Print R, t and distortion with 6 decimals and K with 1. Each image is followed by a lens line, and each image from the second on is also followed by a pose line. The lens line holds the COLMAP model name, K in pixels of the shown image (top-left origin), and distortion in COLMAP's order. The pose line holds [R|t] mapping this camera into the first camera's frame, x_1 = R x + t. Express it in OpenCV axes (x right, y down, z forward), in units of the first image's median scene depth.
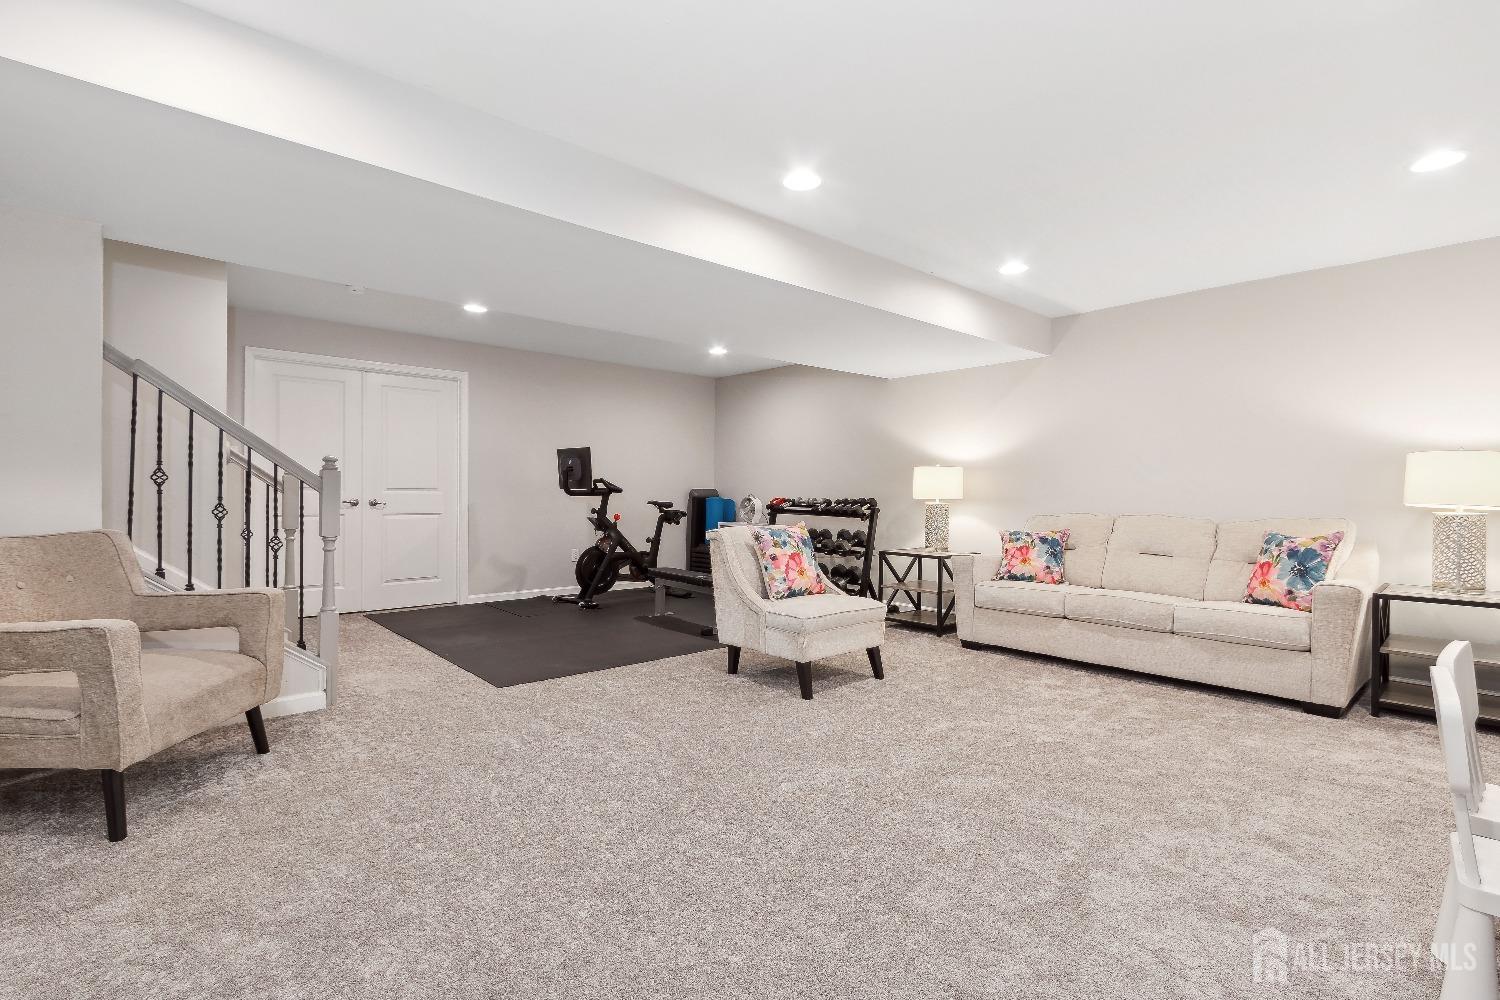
lens RADIAL K [[708.6, 0, 753.7], [0, 708.6, 495.3], [0, 0, 1]] dist [0.009113, -0.002554]
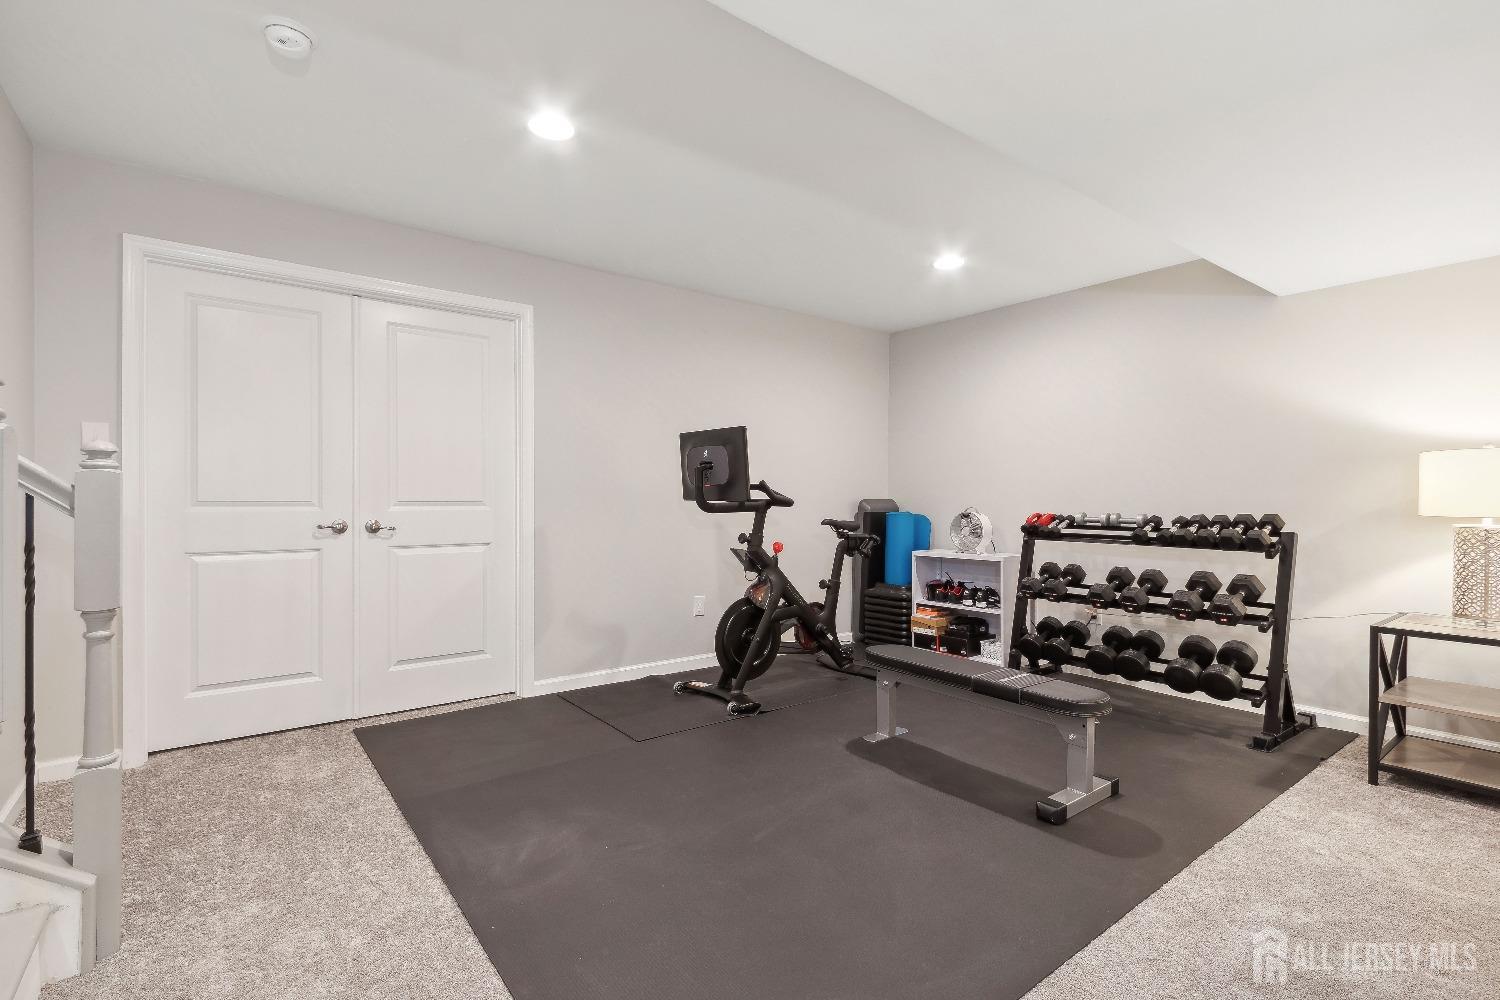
lens RADIAL K [[708.6, 0, 746.5], [0, 708.6, 503.7], [0, 0, 1]] dist [0.009113, -0.002554]
pose [[0.997019, -0.005615, -0.076947, -0.176479], [0.005522, 0.999984, -0.001429, -0.005361], [0.076954, 0.001000, 0.997034, 0.414869]]
